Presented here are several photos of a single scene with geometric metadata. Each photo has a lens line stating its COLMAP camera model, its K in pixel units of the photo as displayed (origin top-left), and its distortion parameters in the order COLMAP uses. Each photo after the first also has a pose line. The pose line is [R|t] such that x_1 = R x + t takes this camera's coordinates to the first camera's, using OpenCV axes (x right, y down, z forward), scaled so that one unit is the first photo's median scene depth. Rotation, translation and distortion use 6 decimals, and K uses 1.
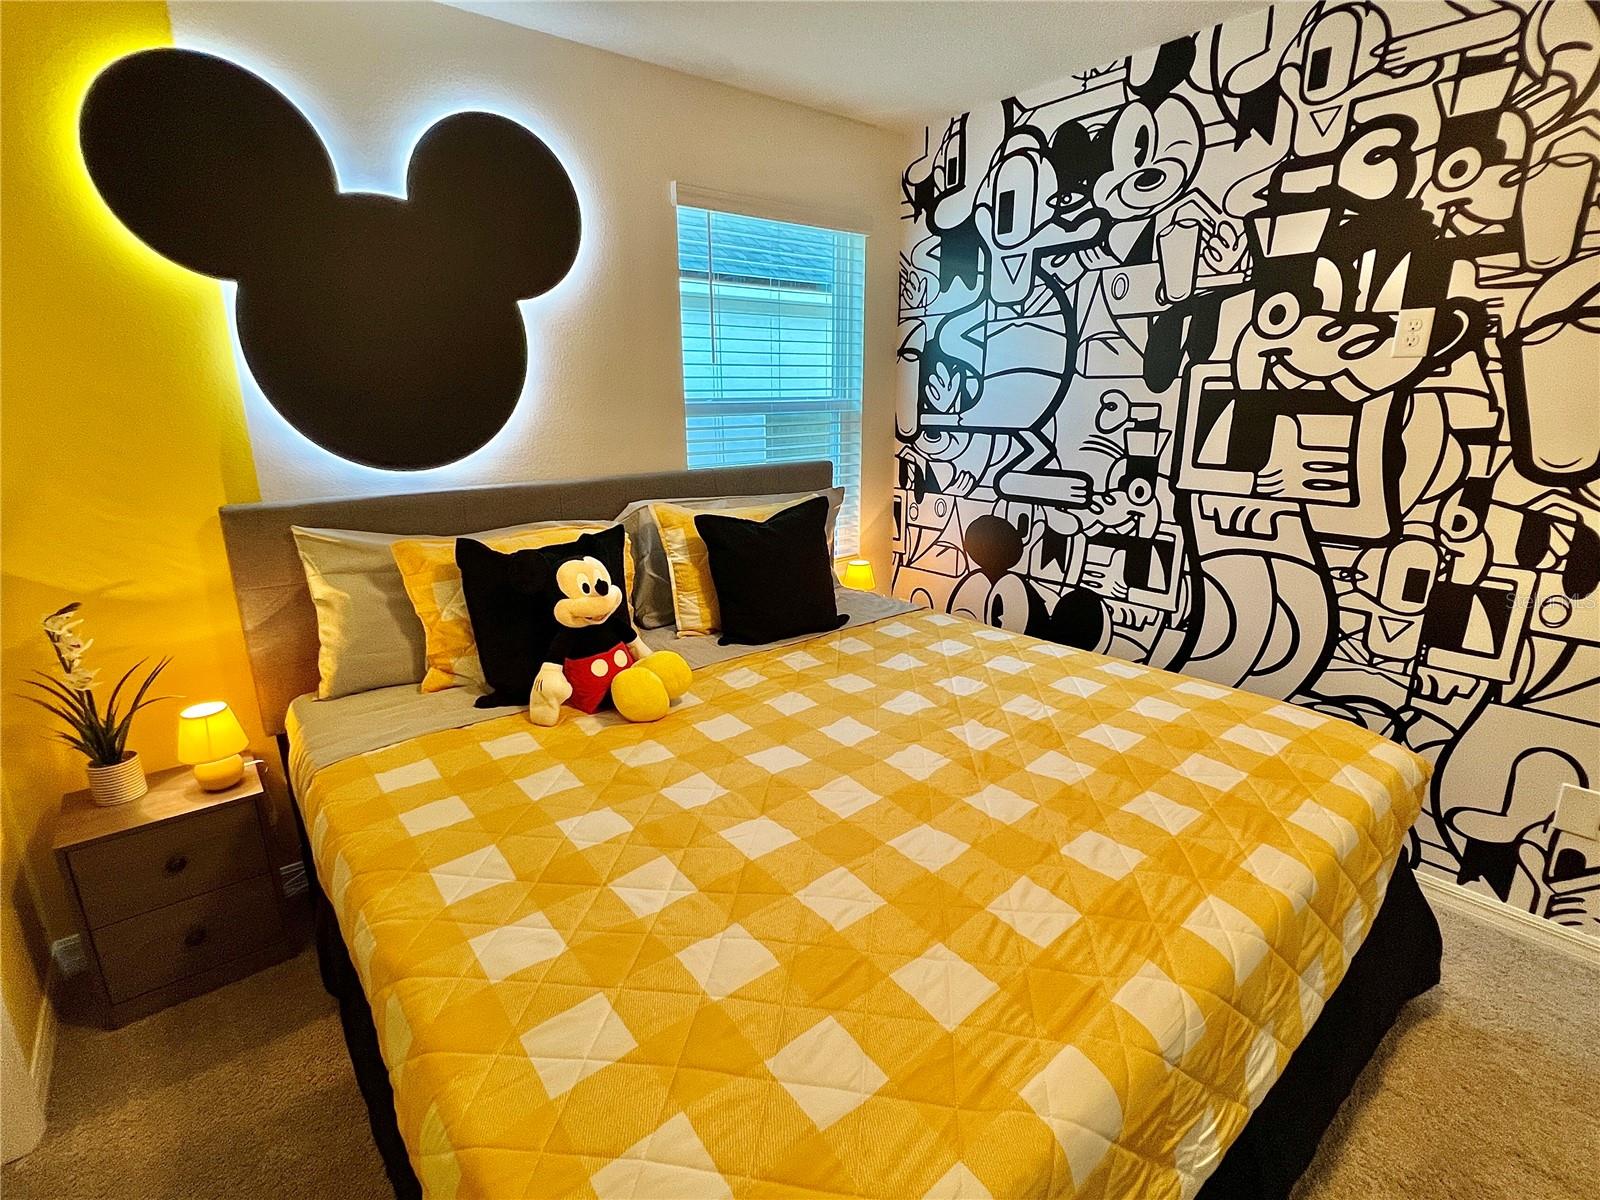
lens RADIAL K [[773.0, 0, 793.8], [0, 773.0, 601.8], [0, 0, 1]] dist [-0.006691, 0.000584]
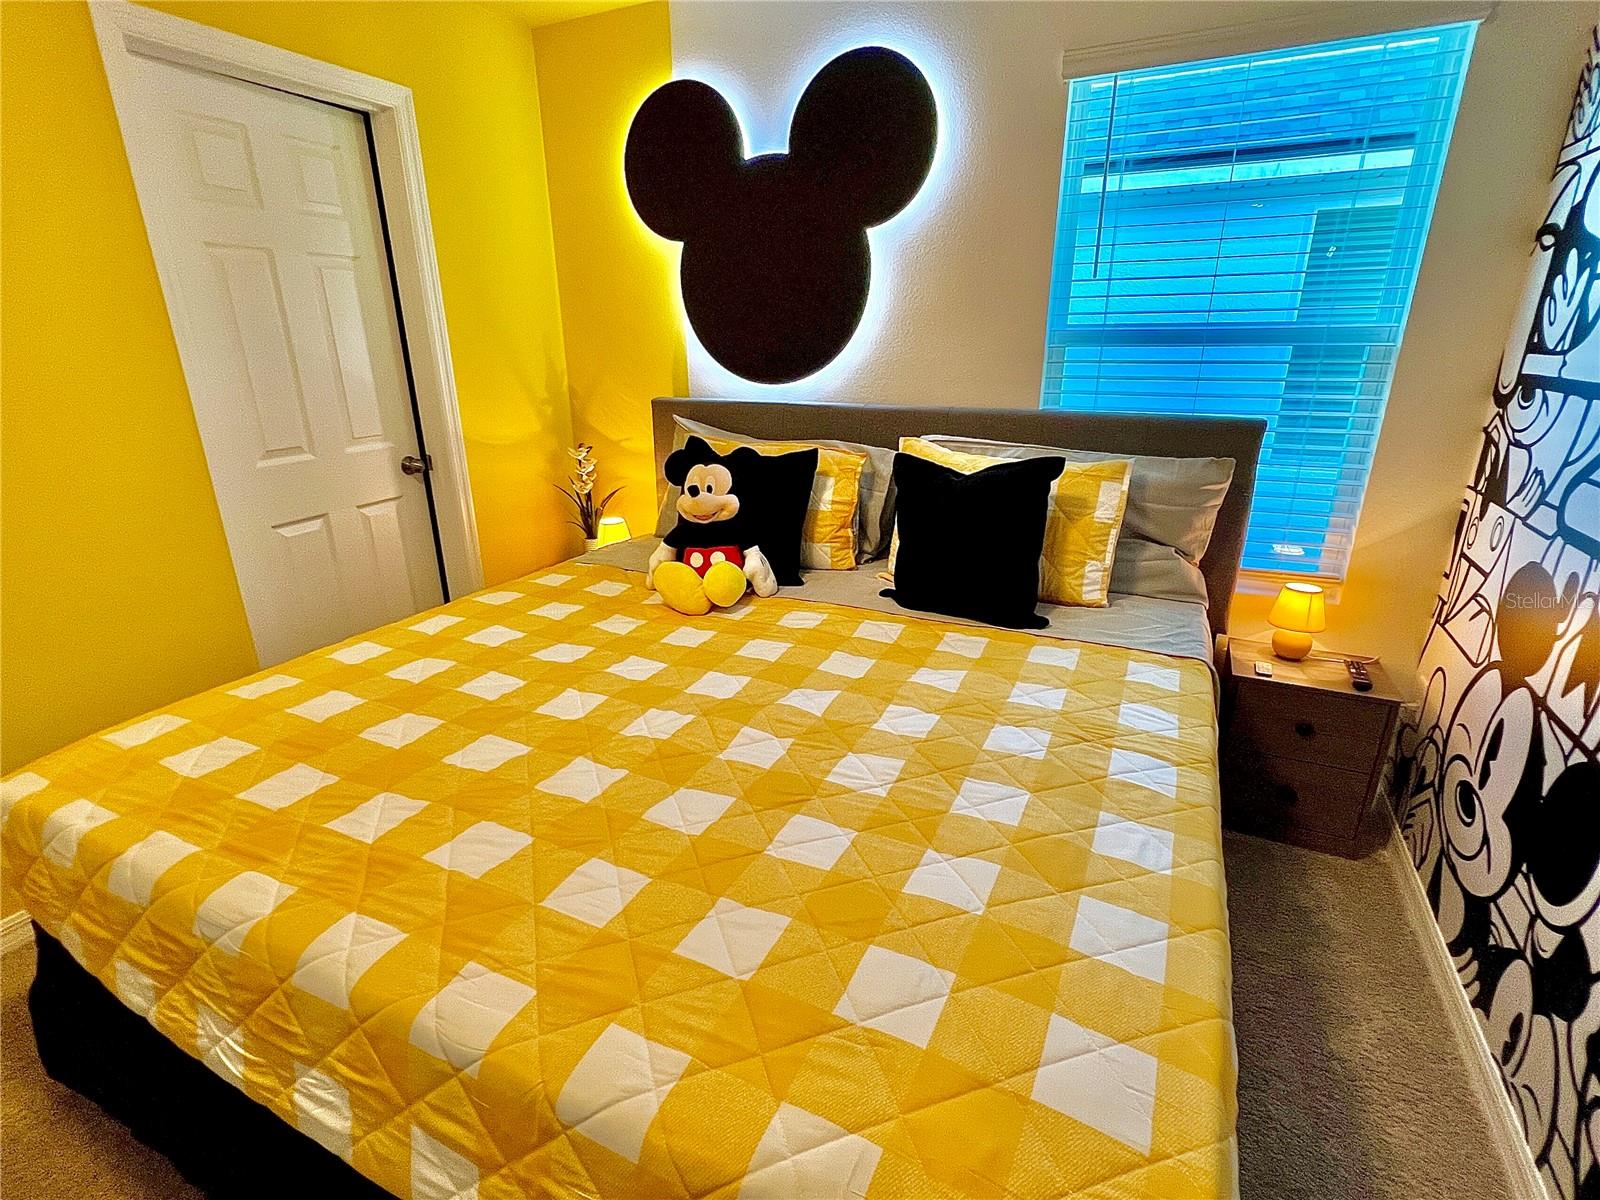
lens RADIAL K [[773.0, 0, 796.2], [0, 773.0, 604.2], [0, 0, 1]] dist [-0.006691, 0.000584]
pose [[0.406315, 0.306982, -0.860622, 0.644215], [-0.232040, 0.945664, 0.227766, -0.117051], [0.883779, 0.107154, 0.455470, 0.467932]]
